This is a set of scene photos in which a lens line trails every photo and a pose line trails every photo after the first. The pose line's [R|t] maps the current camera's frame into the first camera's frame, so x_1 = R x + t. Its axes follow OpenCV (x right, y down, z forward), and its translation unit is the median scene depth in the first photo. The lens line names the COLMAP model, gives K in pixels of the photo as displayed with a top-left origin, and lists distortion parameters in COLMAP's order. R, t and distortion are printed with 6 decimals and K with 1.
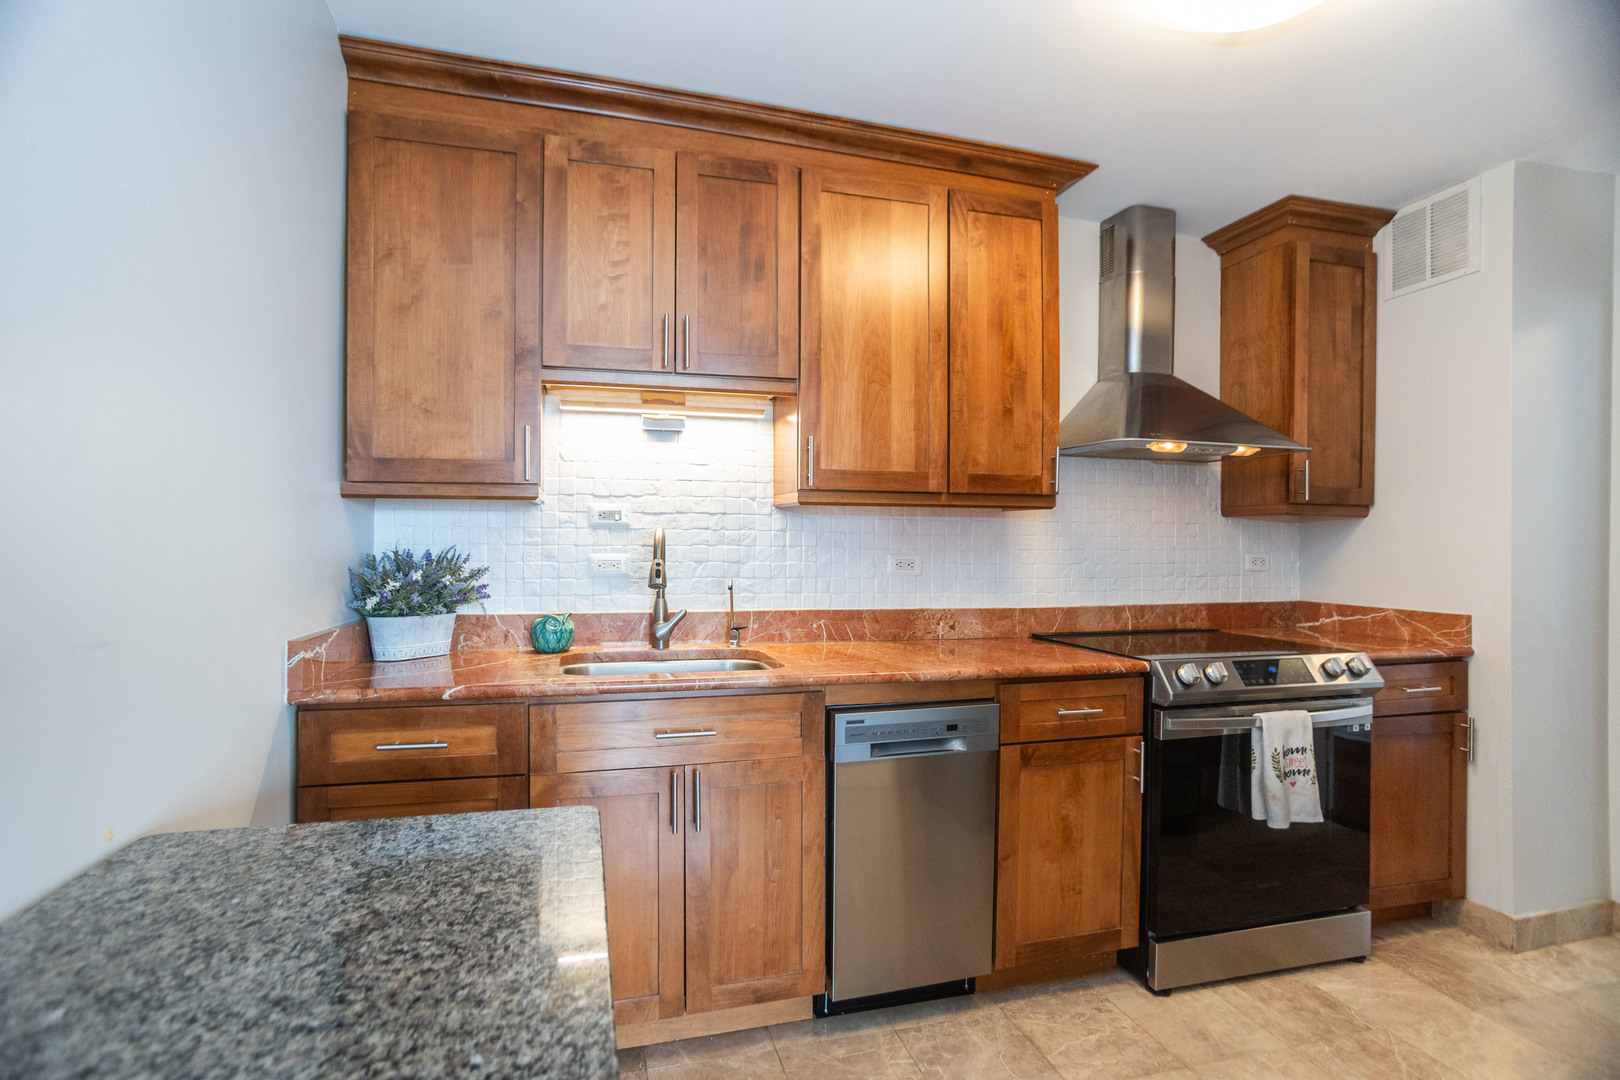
lens RADIAL K [[815.6, 0, 813.5], [0, 815.6, 542.0], [0, 0, 1]] dist [-0.044753, 0.040267]
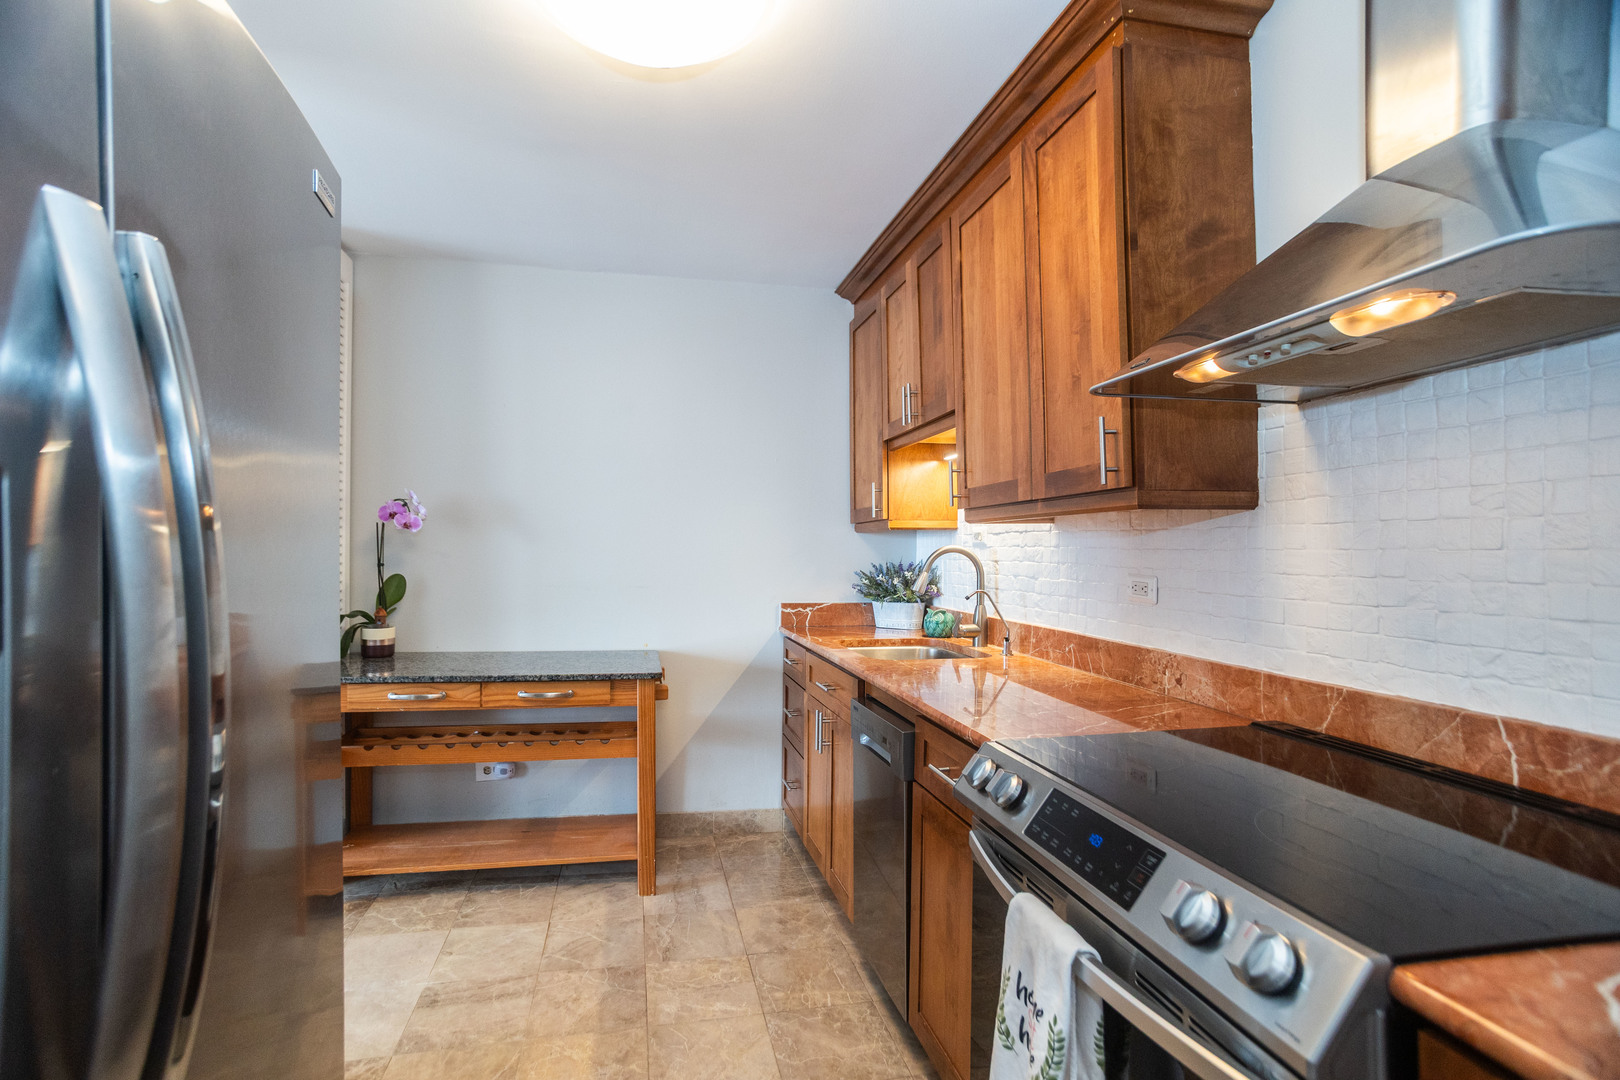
lens RADIAL K [[815.6, 0, 808.9], [0, 815.6, 541.6], [0, 0, 1]] dist [-0.044753, 0.040267]
pose [[-0.095246, -0.014067, -0.995354, 0.919482], [0.000505, 0.999899, -0.014179, -0.006099], [0.995454, -0.001853, -0.095229, 0.771283]]
